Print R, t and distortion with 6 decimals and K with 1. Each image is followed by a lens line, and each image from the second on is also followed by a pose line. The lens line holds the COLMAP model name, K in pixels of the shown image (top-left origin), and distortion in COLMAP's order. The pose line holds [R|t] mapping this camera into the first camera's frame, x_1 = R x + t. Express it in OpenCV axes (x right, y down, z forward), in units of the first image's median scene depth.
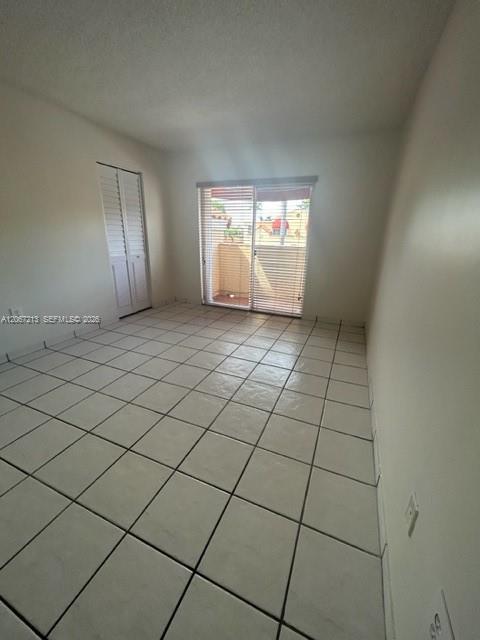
lens RADIAL K [[260.2, 0, 240.0], [0, 260.2, 320.0], [0, 0, 1]] dist [0.000538, 0.000020]
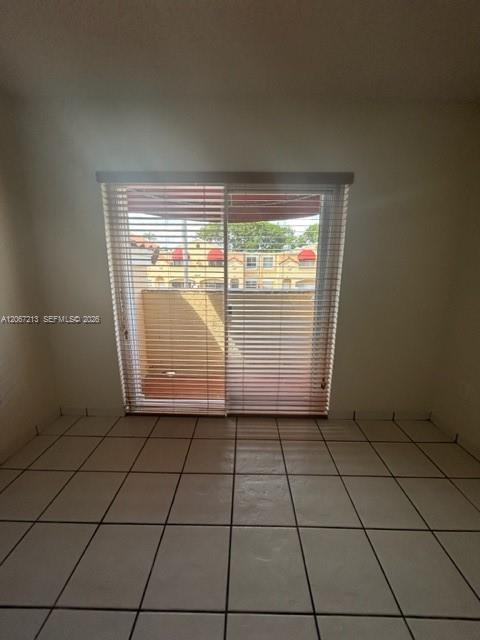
lens RADIAL K [[260.2, 0, 240.0], [0, 260.2, 320.0], [0, 0, 1]] dist [0.000538, 0.000020]
pose [[0.927407, -0.096063, 0.361508, -0.109609], [0.134452, 0.987478, -0.082522, -0.173547], [-0.349054, 0.125137, 0.928710, 0.459938]]
